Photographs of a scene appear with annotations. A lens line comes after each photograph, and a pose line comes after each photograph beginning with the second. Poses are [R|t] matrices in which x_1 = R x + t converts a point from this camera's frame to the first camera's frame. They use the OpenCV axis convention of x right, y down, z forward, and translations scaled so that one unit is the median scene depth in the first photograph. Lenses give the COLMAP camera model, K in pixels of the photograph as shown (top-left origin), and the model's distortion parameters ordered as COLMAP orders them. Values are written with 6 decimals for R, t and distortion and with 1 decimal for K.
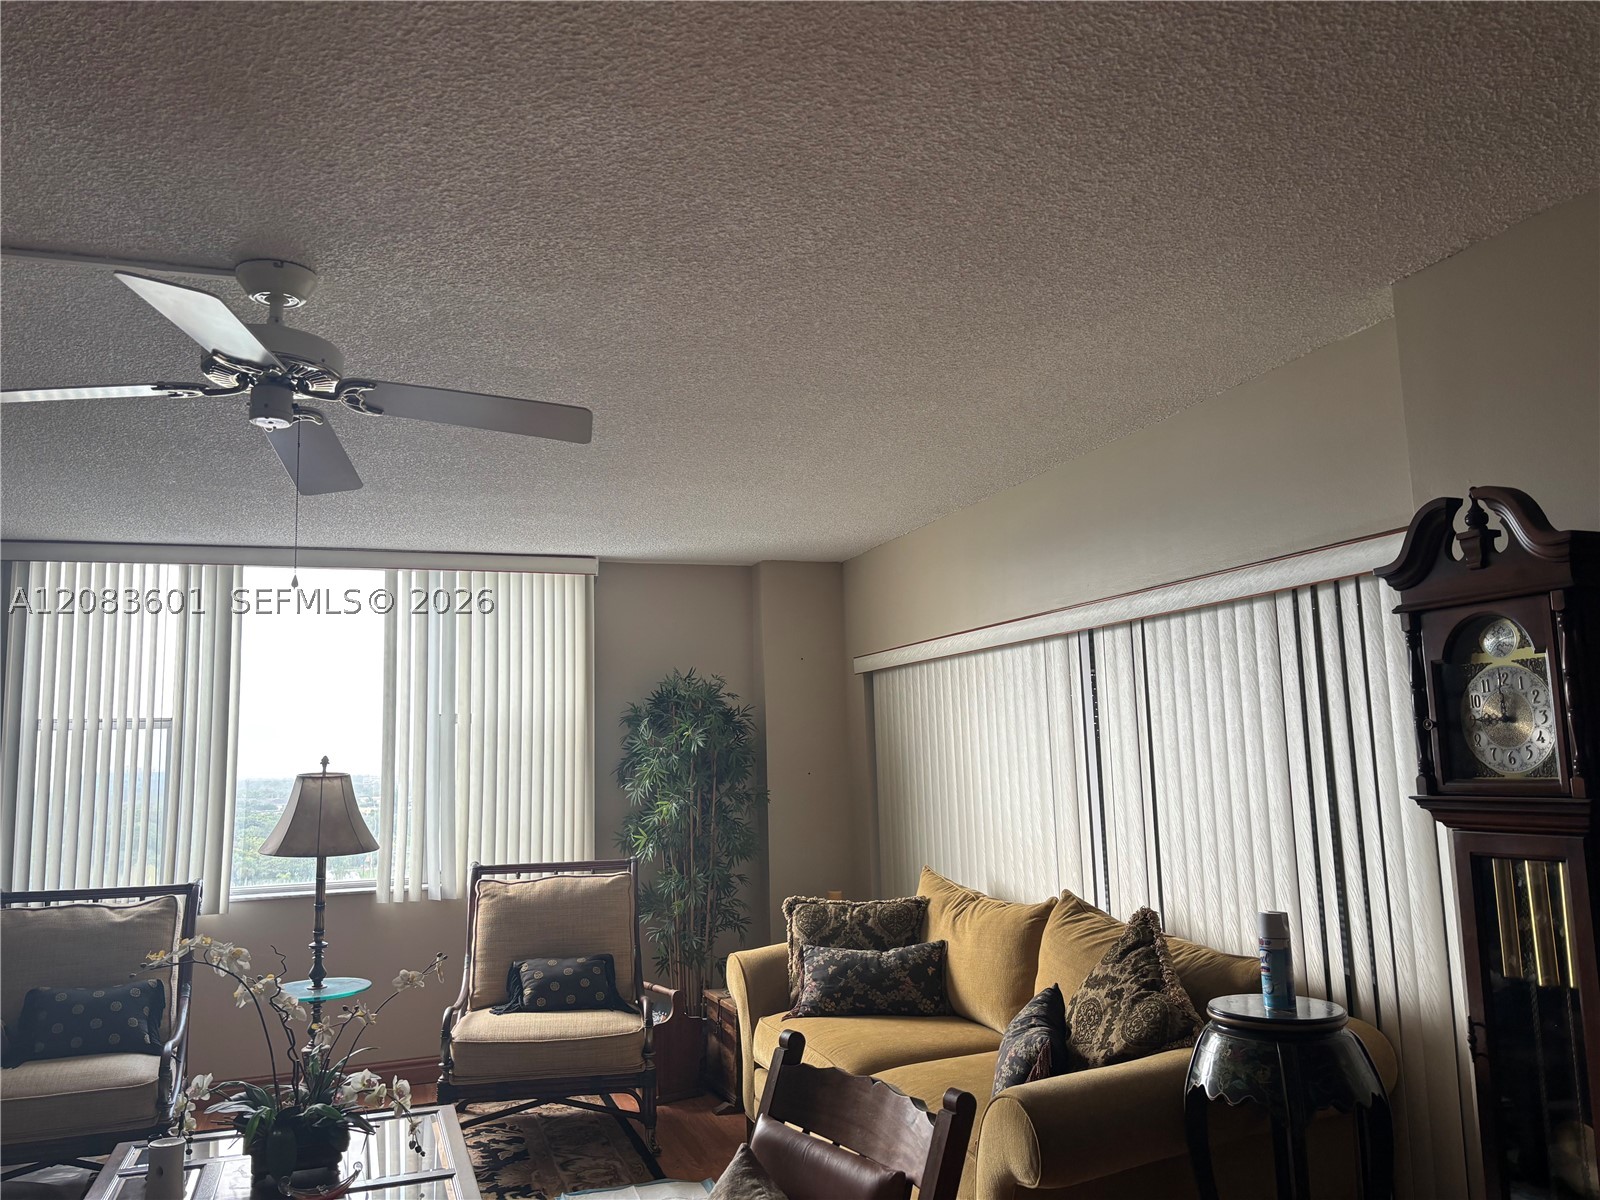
lens RADIAL K [[1207.2, 0, 786.6], [0, 1207.2, 595.8], [0, 0, 1]] dist [0.055950, -0.060089]
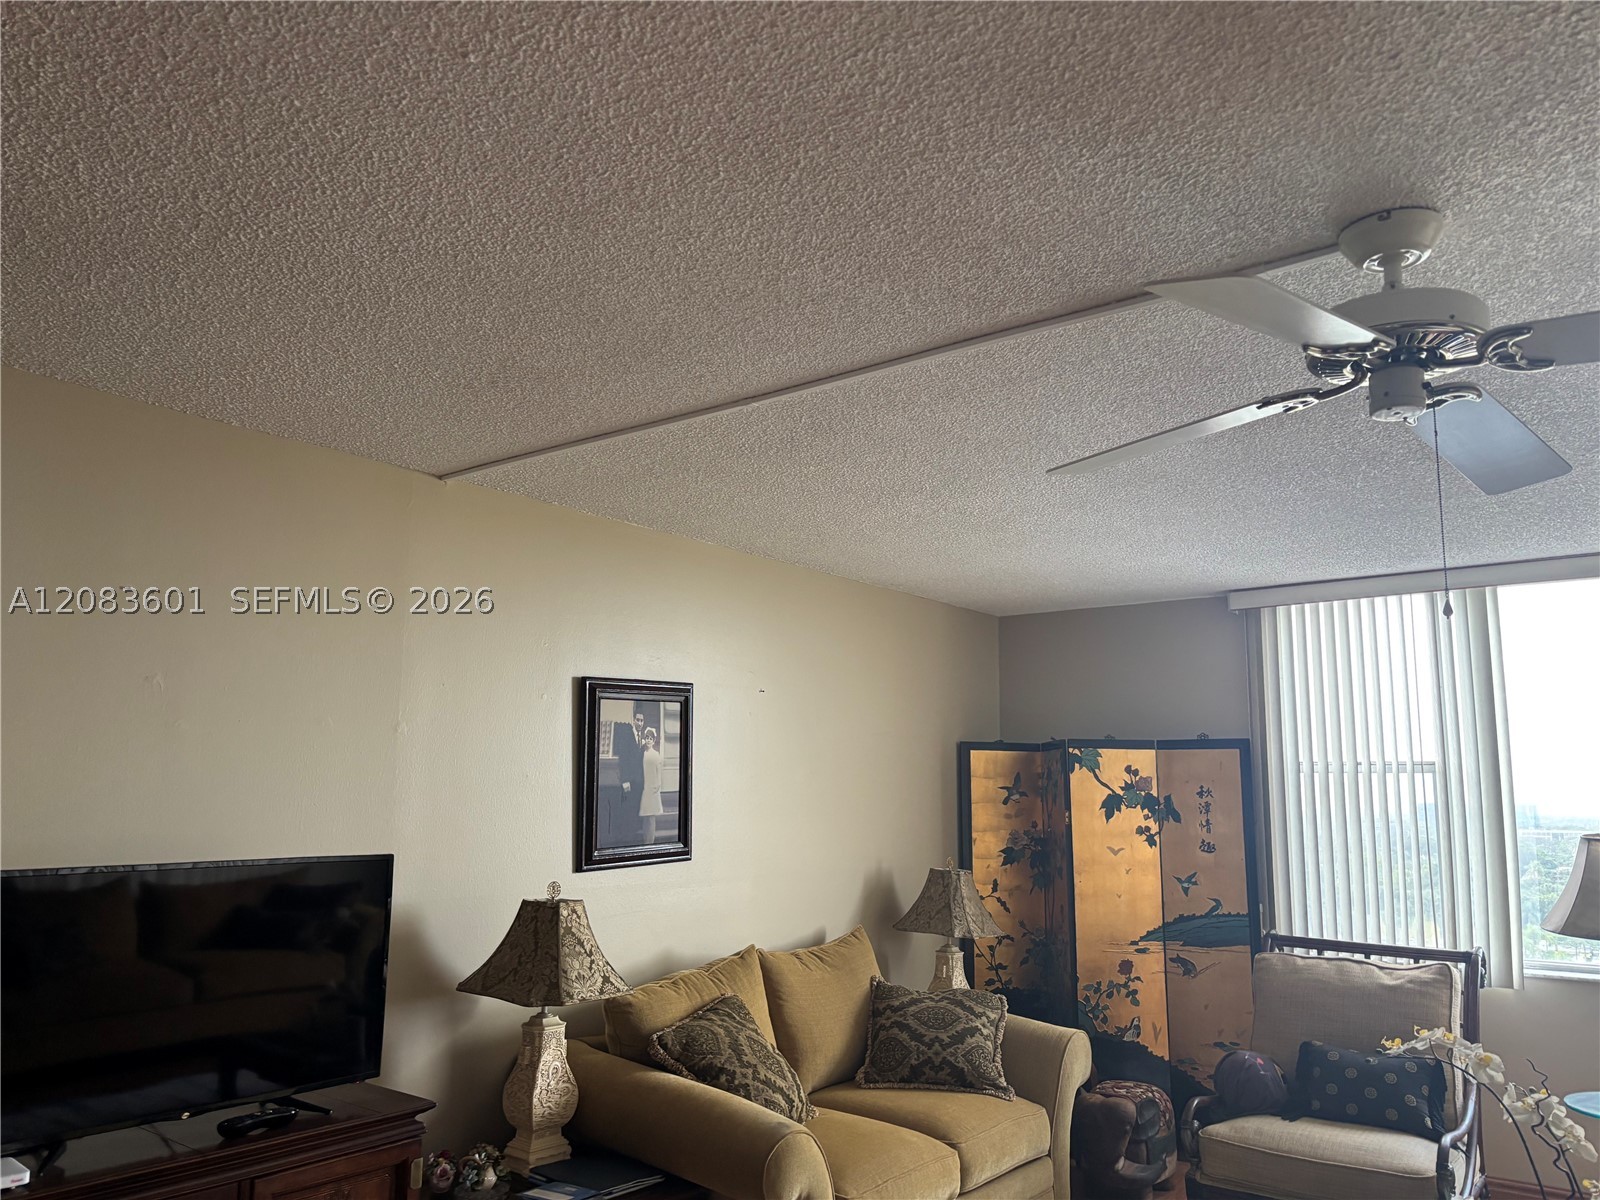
lens RADIAL K [[1207.2, 0, 779.1], [0, 1207.2, 617.1], [0, 0, 1]] dist [0.055950, -0.060089]
pose [[0.535377, -0.093568, -0.839415, 0.011567], [0.088221, 0.994603, -0.054599, -0.000815], [0.839993, -0.044823, 0.540742, 0.127941]]
